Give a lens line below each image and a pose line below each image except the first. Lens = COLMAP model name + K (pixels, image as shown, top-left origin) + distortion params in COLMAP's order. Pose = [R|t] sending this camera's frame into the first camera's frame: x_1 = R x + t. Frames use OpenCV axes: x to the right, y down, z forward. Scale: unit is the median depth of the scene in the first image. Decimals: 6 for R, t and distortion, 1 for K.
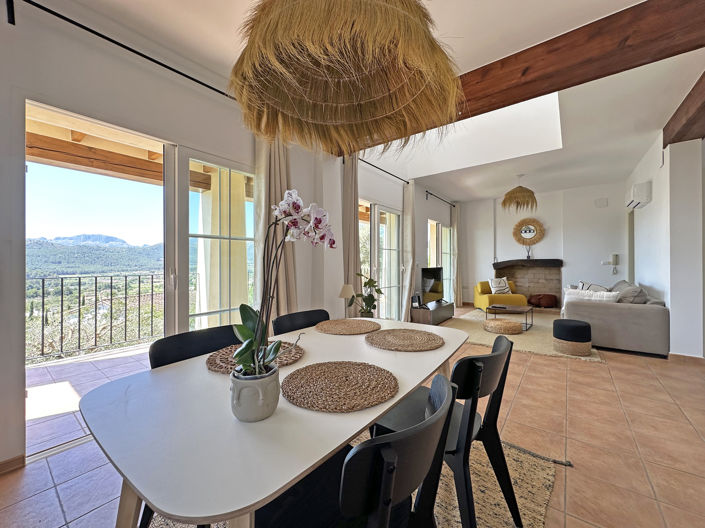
lens RADIAL K [[283.7, 0, 352.5], [0, 283.7, 264.0], [0, 0, 1]] dist [0.001049, 0.000181]
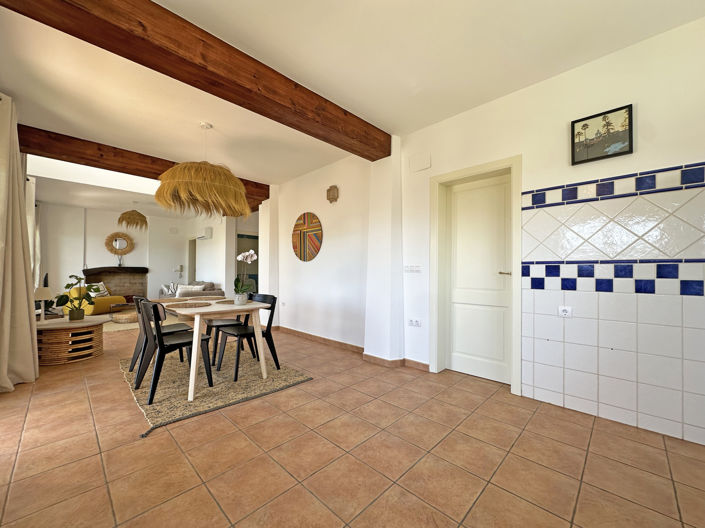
lens RADIAL K [[283.7, 0, 352.5], [0, 283.7, 264.0], [0, 0, 1]] dist [0.001049, 0.000181]
pose [[0.114729, 0.036612, 0.992722, -0.455426], [-0.002769, 0.999329, -0.036535, 0.012965], [-0.993393, 0.001442, 0.114753, -0.106654]]
